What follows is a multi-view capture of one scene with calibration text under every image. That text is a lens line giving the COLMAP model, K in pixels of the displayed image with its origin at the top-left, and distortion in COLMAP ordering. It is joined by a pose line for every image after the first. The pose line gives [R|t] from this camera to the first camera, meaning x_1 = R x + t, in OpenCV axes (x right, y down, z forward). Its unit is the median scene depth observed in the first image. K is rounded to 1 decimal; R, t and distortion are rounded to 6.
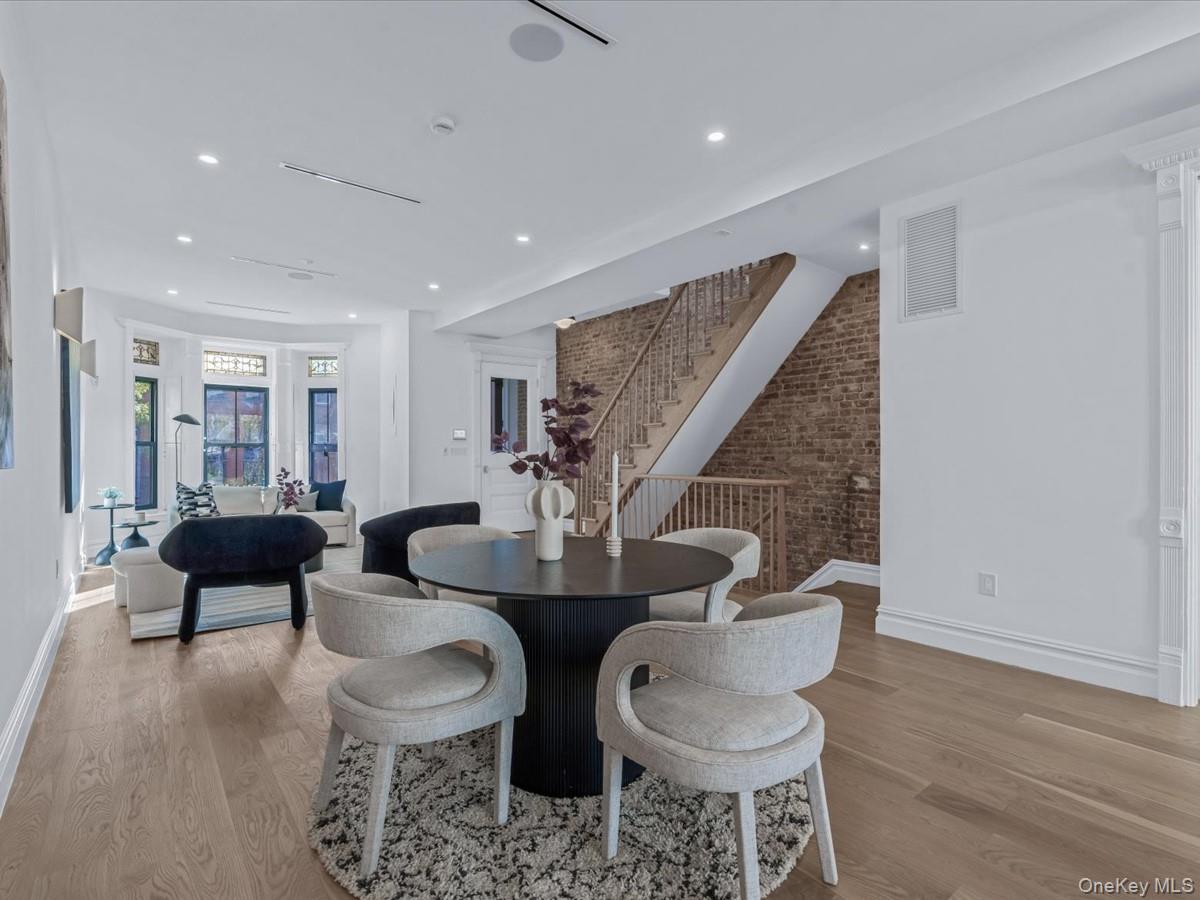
lens RADIAL K [[588.0, 0, 601.0], [0, 588.0, 455.1], [0, 0, 1]] dist [0.000907, -0.000179]
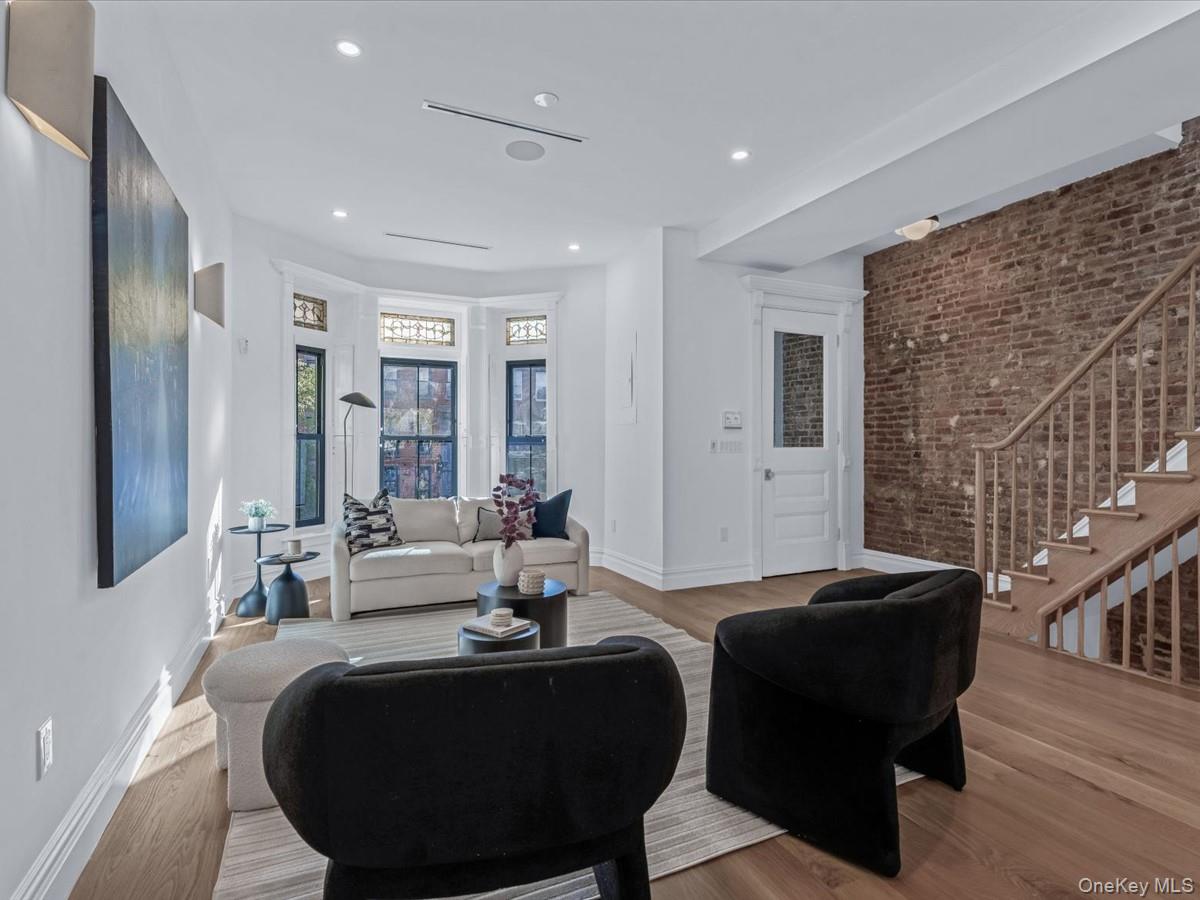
lens RADIAL K [[588.0, 0, 601.0], [0, 588.0, 455.1], [0, 0, 1]] dist [0.000907, -0.000179]
pose [[0.972107, 0.003258, -0.234514, -0.230534], [-0.001371, 0.999965, 0.008210, -0.002432], [0.234533, -0.007660, 0.972078, 0.343619]]
